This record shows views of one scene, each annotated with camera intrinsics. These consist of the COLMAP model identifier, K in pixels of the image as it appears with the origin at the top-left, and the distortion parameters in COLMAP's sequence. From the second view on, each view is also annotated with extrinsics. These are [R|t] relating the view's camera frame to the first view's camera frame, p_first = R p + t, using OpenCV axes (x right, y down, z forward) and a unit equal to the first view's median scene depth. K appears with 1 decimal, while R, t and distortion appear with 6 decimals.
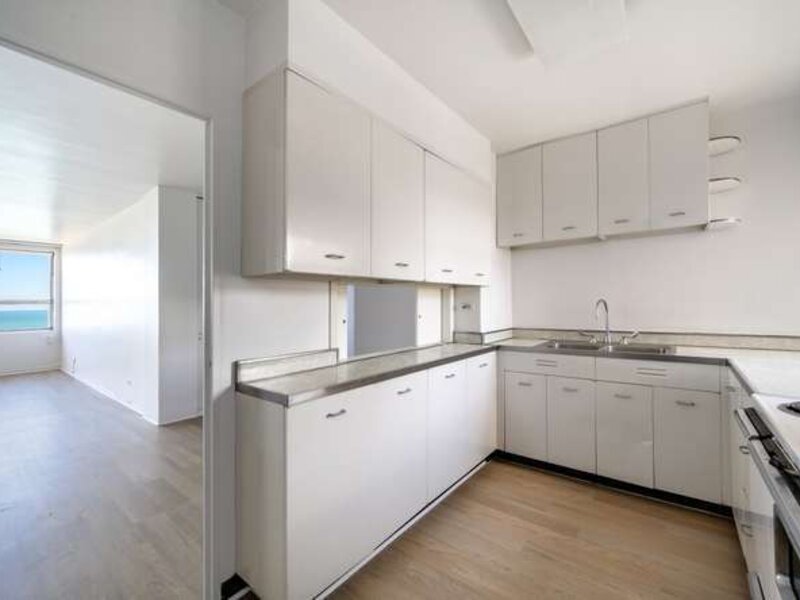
lens RADIAL K [[357.3, 0, 396.5], [0, 357.3, 299.1], [0, 0, 1]] dist [-0.002392, -0.000172]
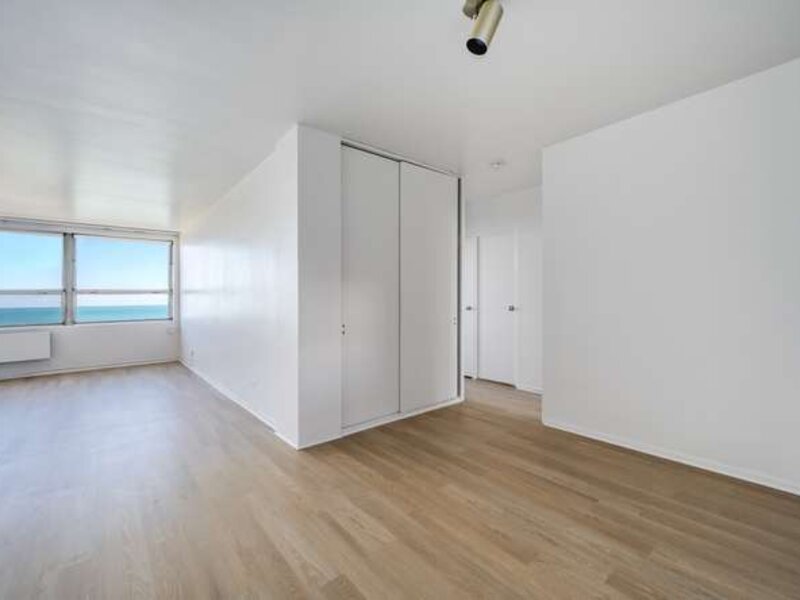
lens RADIAL K [[357.3, 0, 397.9], [0, 357.3, 295.6], [0, 0, 1]] dist [-0.002392, -0.000172]
pose [[0.979950, -0.004818, -0.199184, -0.473279], [0.005666, 0.999977, 0.003688, 0.052142], [0.199161, -0.004742, 0.979955, 0.478169]]
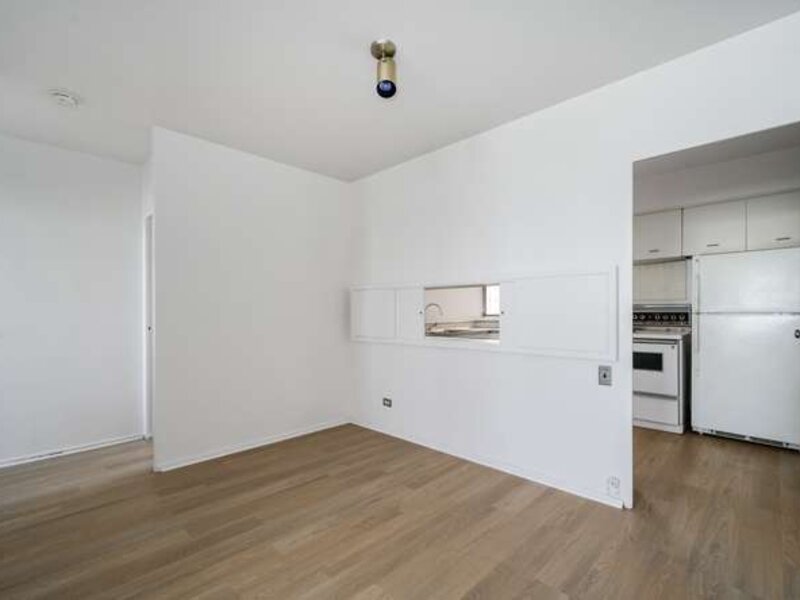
lens RADIAL K [[357.3, 0, 413.9], [0, 357.3, 313.8], [0, 0, 1]] dist [-0.002392, -0.000172]
pose [[0.108325, 0.004648, 0.994105, -1.171384], [-0.008532, 0.999957, -0.003746, 0.056368], [-0.994079, -0.008076, 0.108360, 0.980791]]
